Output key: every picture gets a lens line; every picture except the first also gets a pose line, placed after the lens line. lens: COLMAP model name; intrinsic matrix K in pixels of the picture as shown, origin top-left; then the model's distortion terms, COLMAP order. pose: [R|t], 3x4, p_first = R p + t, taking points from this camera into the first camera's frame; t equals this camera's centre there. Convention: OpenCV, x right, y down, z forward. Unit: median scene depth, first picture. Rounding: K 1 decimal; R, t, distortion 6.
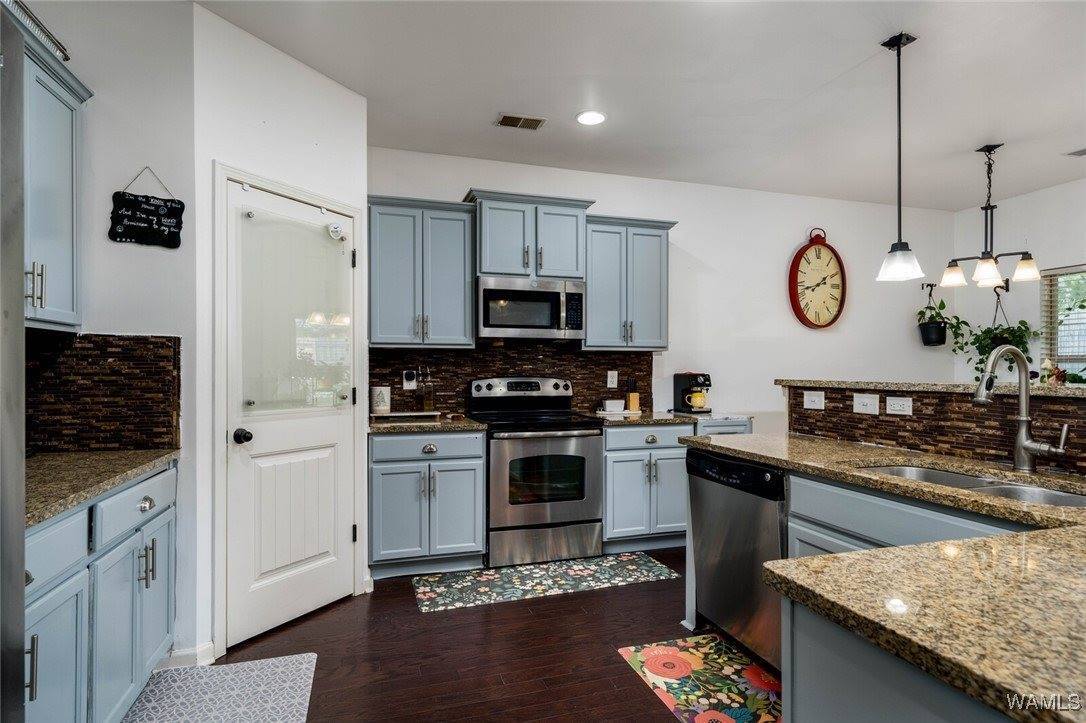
lens RADIAL K [[569.7, 0, 543.0], [0, 569.7, 361.5], [0, 0, 1]] dist [0.001231, 0.000553]
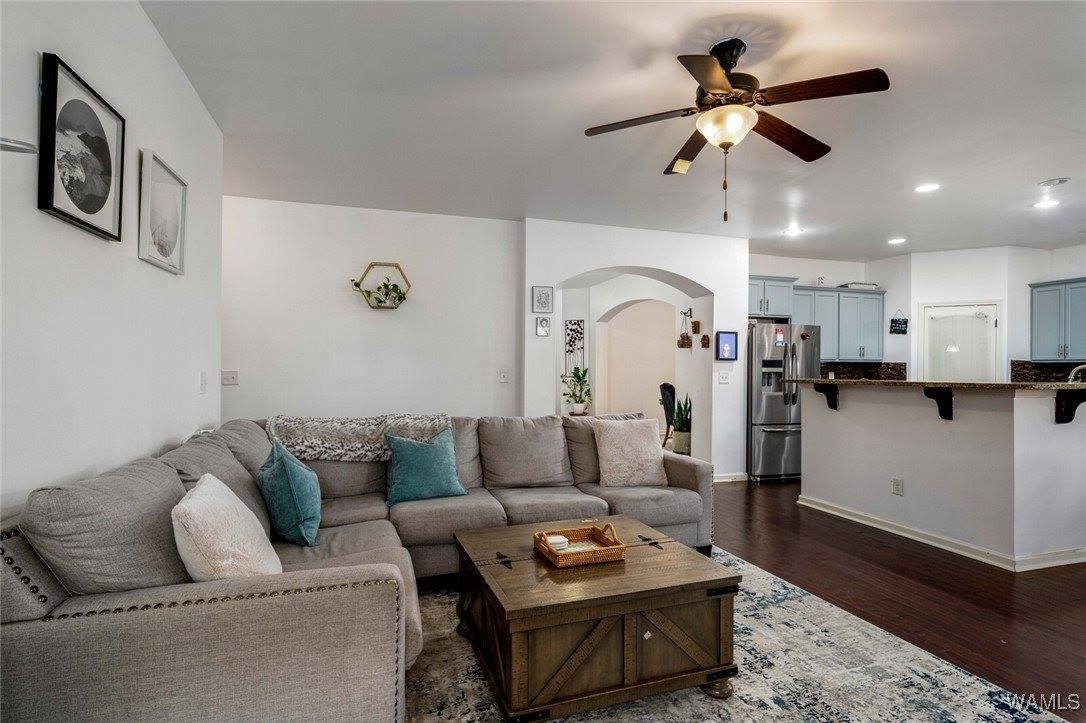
lens RADIAL K [[552.5, 0, 546.0], [0, 552.5, 369.6], [0, 0, 1]] dist [0.004397, -0.000028]
pose [[0.001869, 0.002561, -0.999995, 1.394335], [0.002916, 0.999992, 0.002566, -0.009708], [0.999994, -0.002921, 0.001862, -0.574826]]
